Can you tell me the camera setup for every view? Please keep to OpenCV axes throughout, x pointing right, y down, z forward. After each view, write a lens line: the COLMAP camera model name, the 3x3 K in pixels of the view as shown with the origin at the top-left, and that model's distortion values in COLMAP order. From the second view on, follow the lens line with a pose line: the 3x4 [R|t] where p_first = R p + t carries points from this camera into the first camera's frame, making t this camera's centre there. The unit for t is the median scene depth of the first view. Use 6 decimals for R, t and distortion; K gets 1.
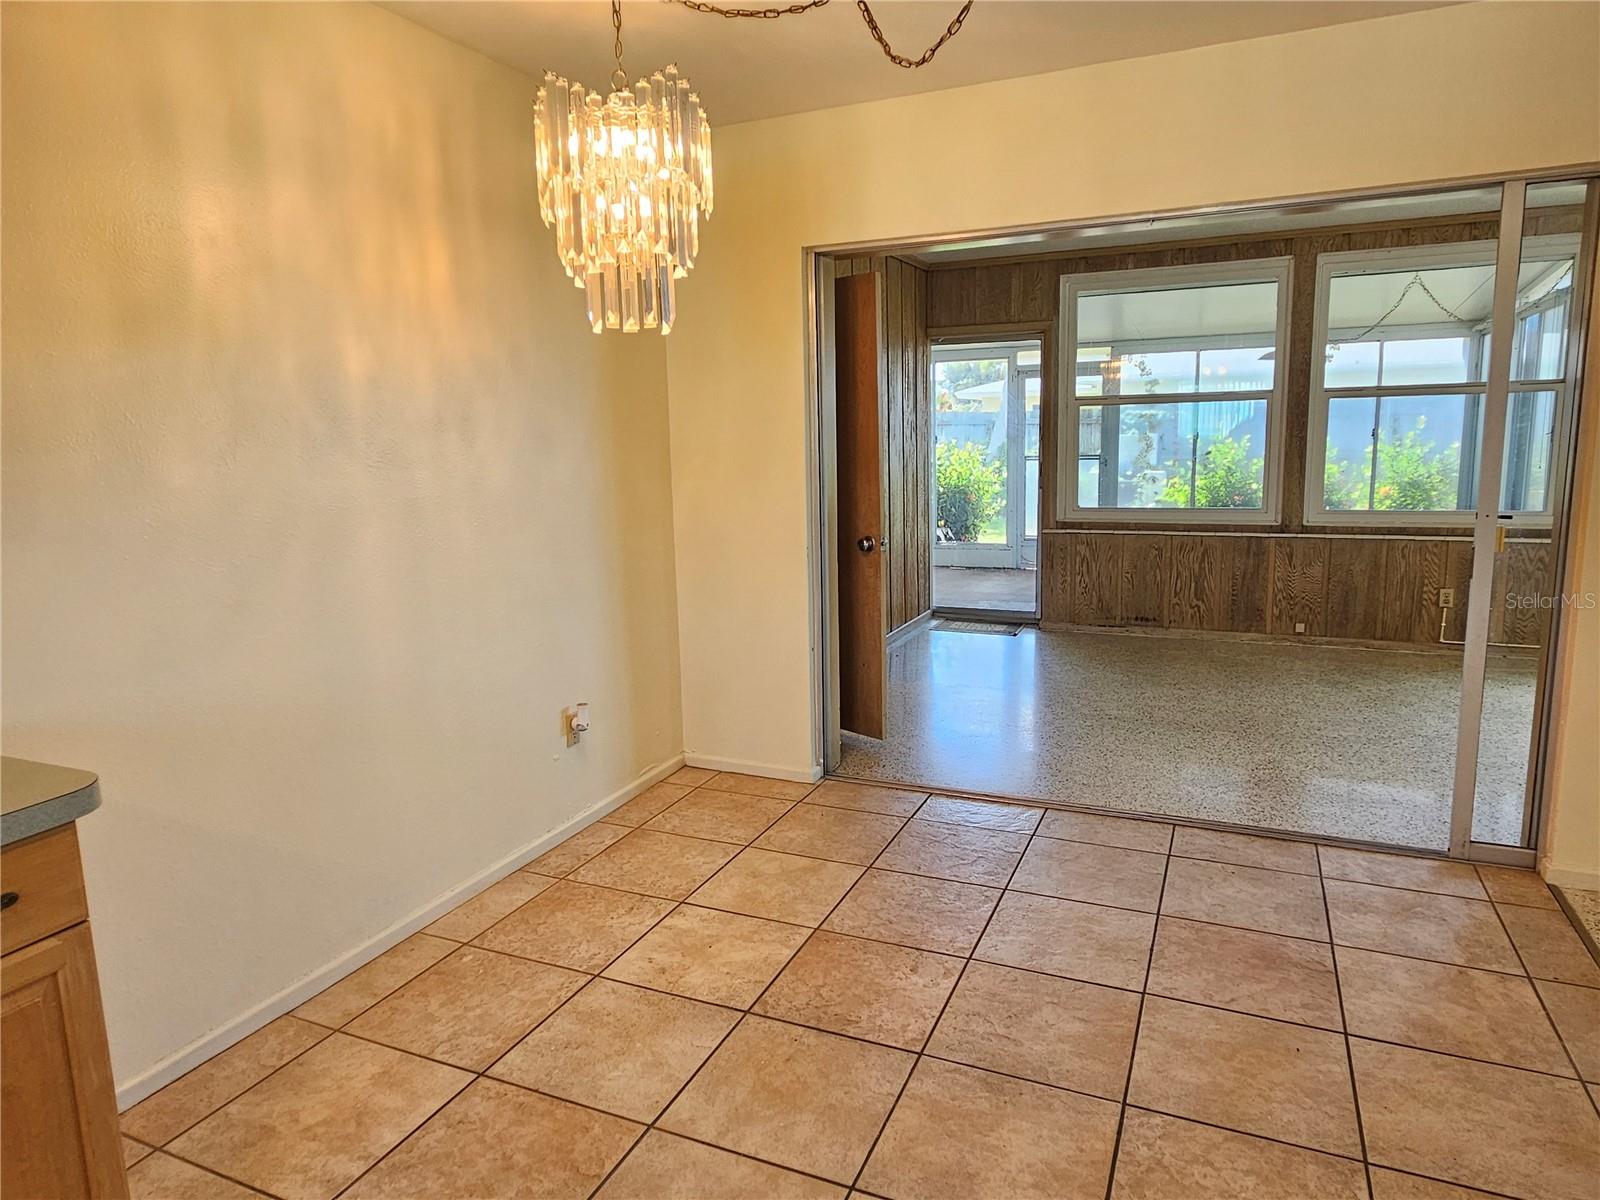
lens RADIAL K [[1005.5, 0, 791.5], [0, 1005.5, 598.9], [0, 0, 1]] dist [-0.004557, 0.007061]
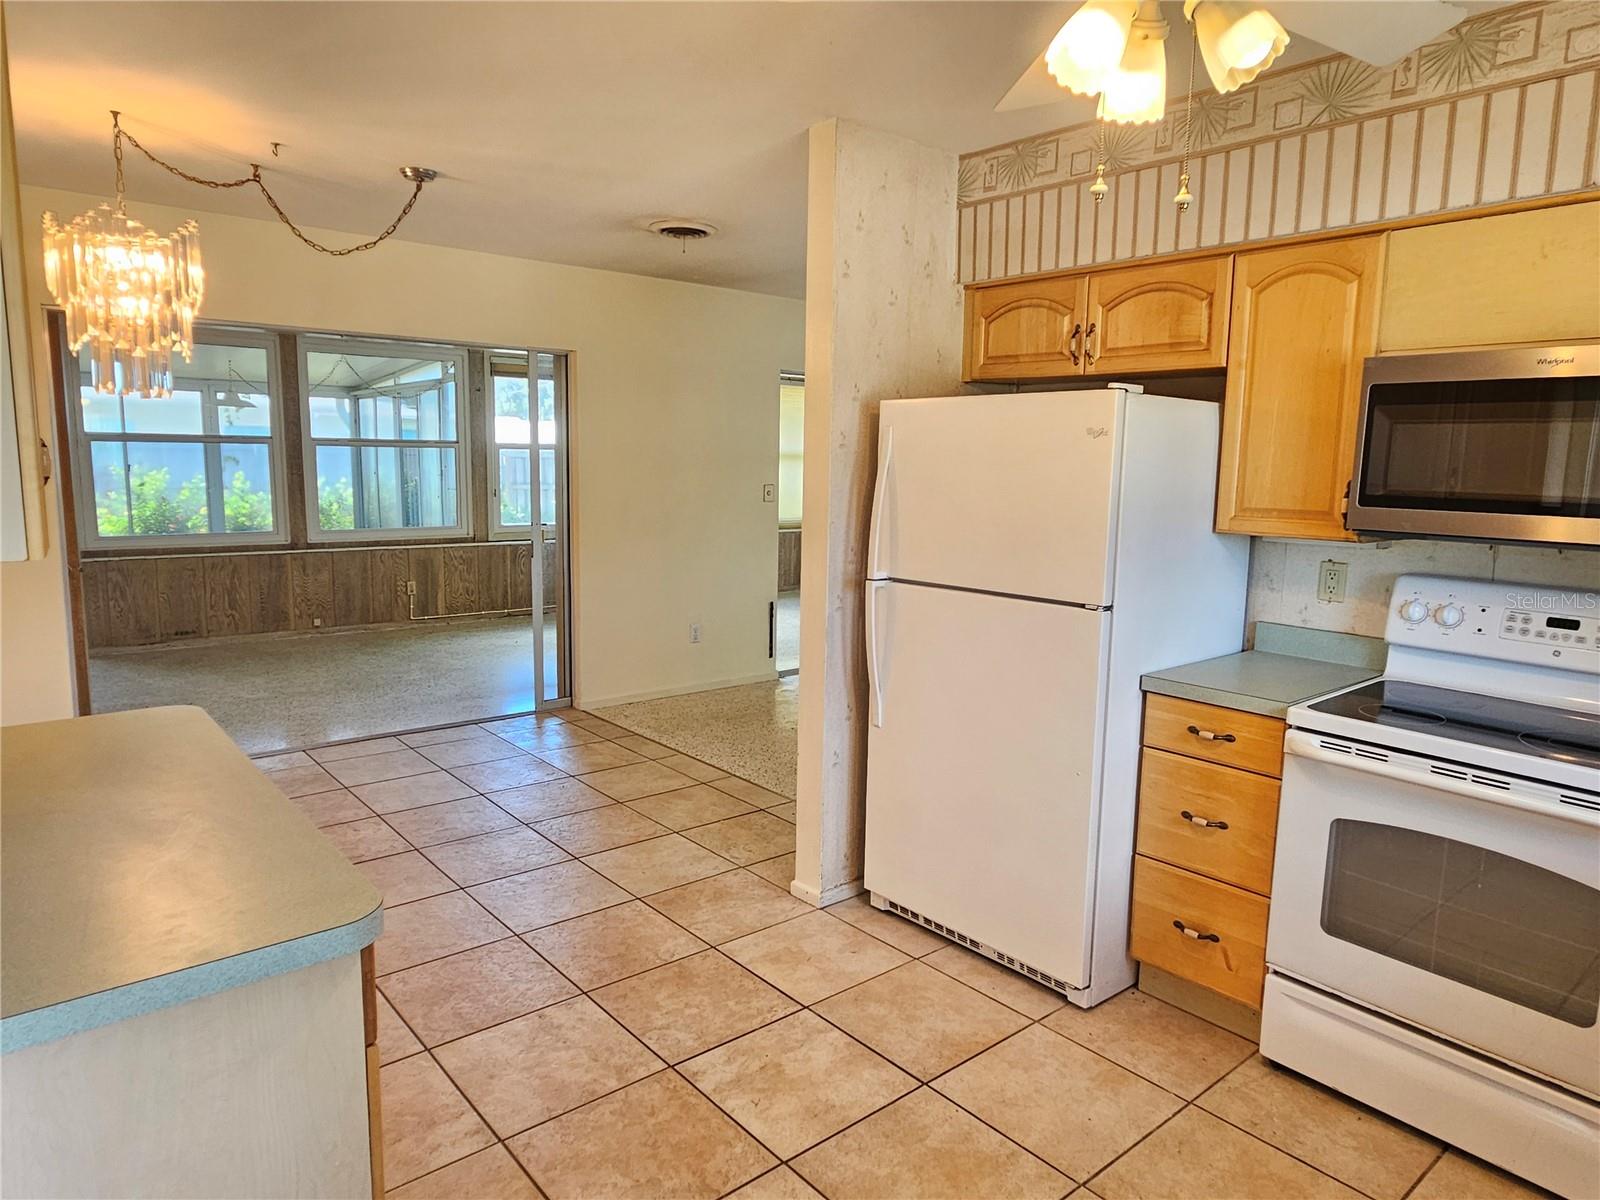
lens RADIAL K [[1005.5, 0, 795.2], [0, 1005.5, 598.1], [0, 0, 1]] dist [-0.004557, 0.007061]
pose [[0.437442, -0.092470, 0.894479, -0.384878], [0.118834, 0.991920, 0.044427, 0.014039], [-0.891360, 0.086861, 0.444896, -0.125414]]
